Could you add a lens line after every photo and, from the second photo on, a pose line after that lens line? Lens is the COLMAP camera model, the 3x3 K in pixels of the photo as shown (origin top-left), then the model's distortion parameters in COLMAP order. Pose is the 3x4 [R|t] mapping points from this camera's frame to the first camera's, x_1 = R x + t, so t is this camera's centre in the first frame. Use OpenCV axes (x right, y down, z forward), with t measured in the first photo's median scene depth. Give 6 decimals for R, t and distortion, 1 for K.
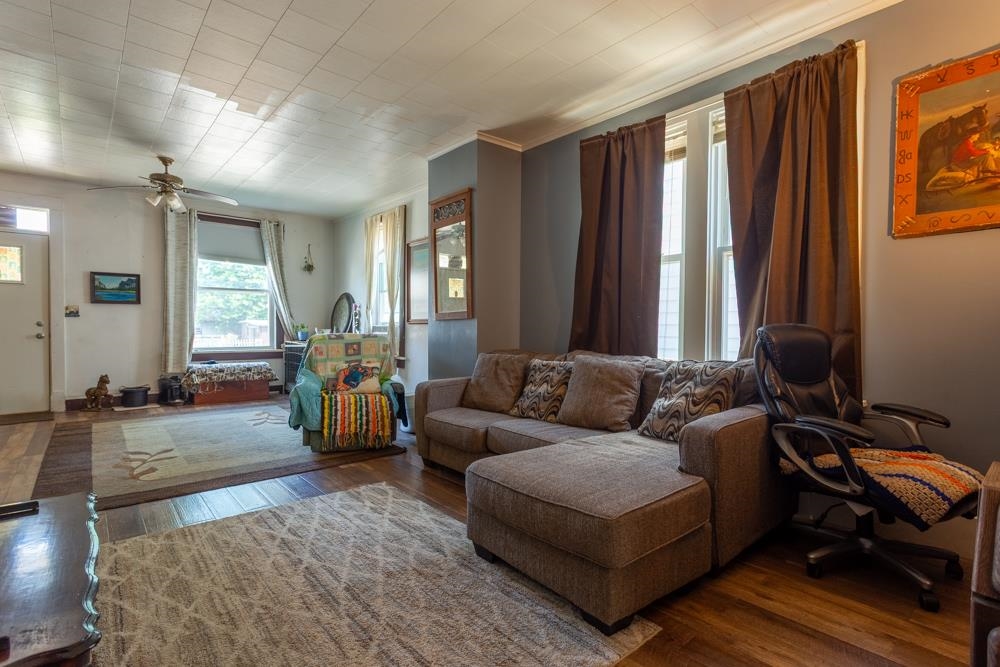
lens RADIAL K [[477.0, 0, 492.6], [0, 477.0, 331.6], [0, 0, 1]] dist [0.000783, 0.001591]
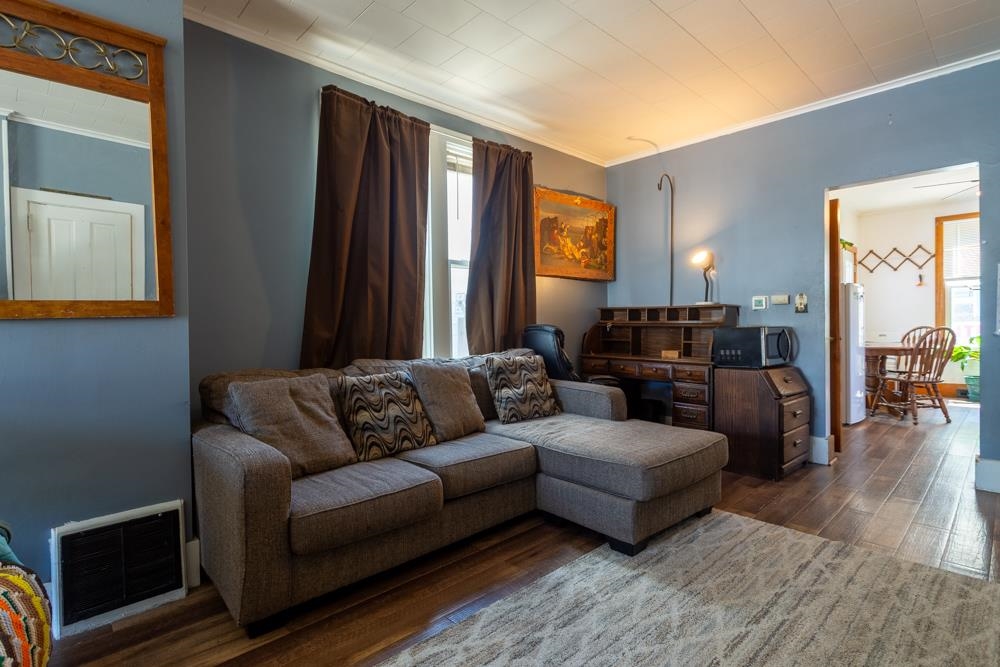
lens RADIAL K [[477.0, 0, 511.0], [0, 477.0, 328.8], [0, 0, 1]] dist [0.000783, 0.001591]
pose [[-0.037565, -0.016647, 0.999156, -0.454853], [0.018556, 0.999677, 0.017353, -0.014823], [-0.999122, 0.019192, -0.037244, 0.572934]]
